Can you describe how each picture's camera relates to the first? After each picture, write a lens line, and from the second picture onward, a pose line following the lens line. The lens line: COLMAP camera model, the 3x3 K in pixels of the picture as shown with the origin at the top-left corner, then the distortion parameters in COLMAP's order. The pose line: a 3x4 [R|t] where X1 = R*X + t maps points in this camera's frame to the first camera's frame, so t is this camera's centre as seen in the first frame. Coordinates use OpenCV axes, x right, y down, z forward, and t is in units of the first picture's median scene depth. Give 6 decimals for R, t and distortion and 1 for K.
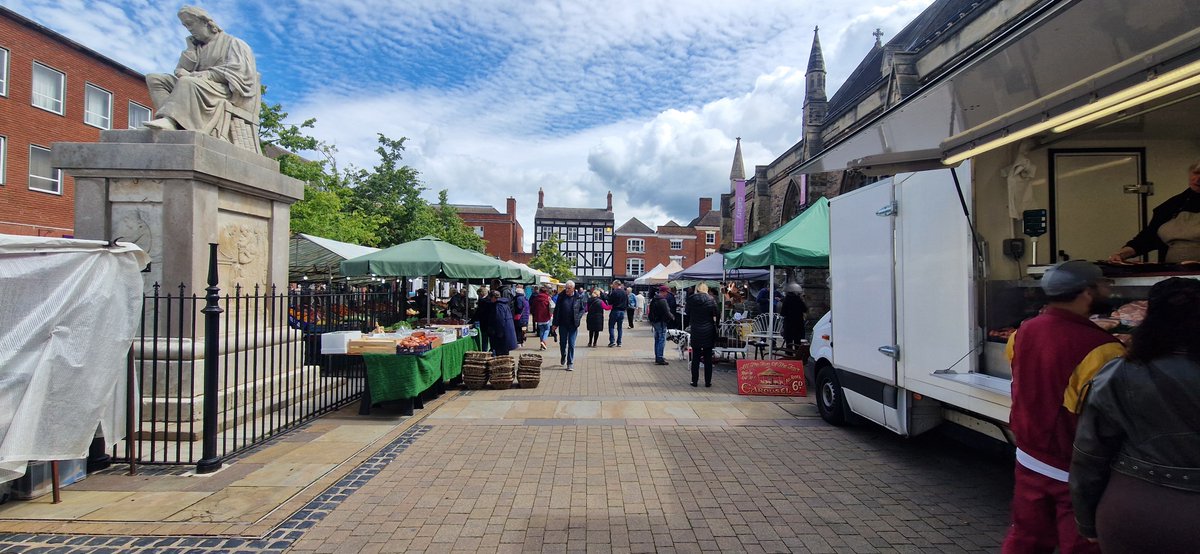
lens RADIAL K [[484.8, 0, 597.8], [0, 484.8, 283.5], [0, 0, 1]] dist [-0.001988, 0.000283]
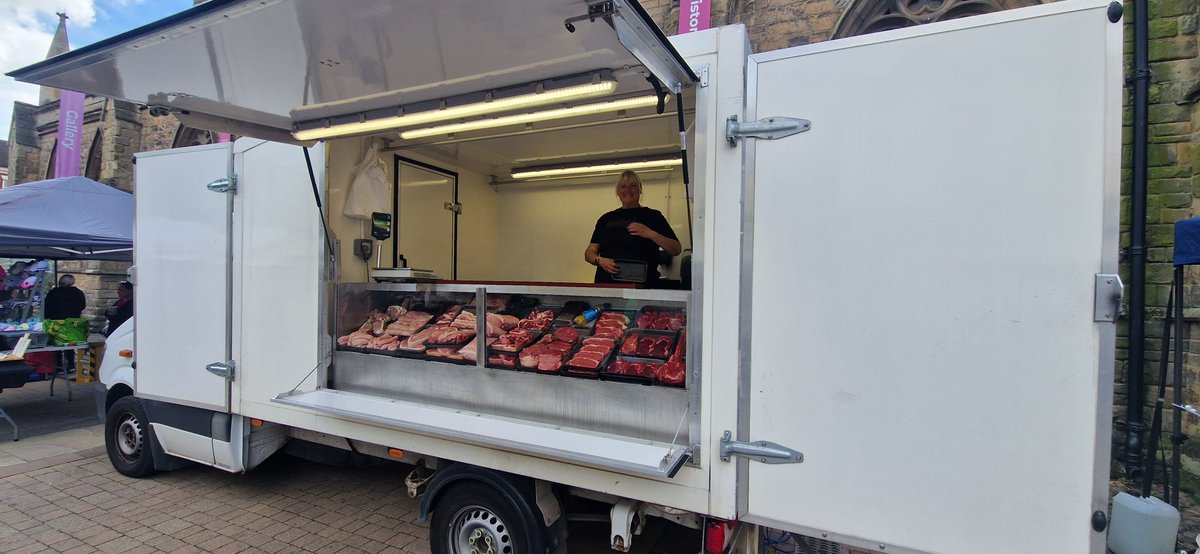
lens RADIAL K [[484.8, 0, 597.8], [0, 484.8, 283.5], [0, 0, 1]] dist [-0.001988, 0.000283]
pose [[0.384434, 0.006388, 0.923130, 0.132617], [-0.035284, 0.999347, 0.007778, -0.024924], [-0.922478, -0.035562, 0.384409, 0.174041]]
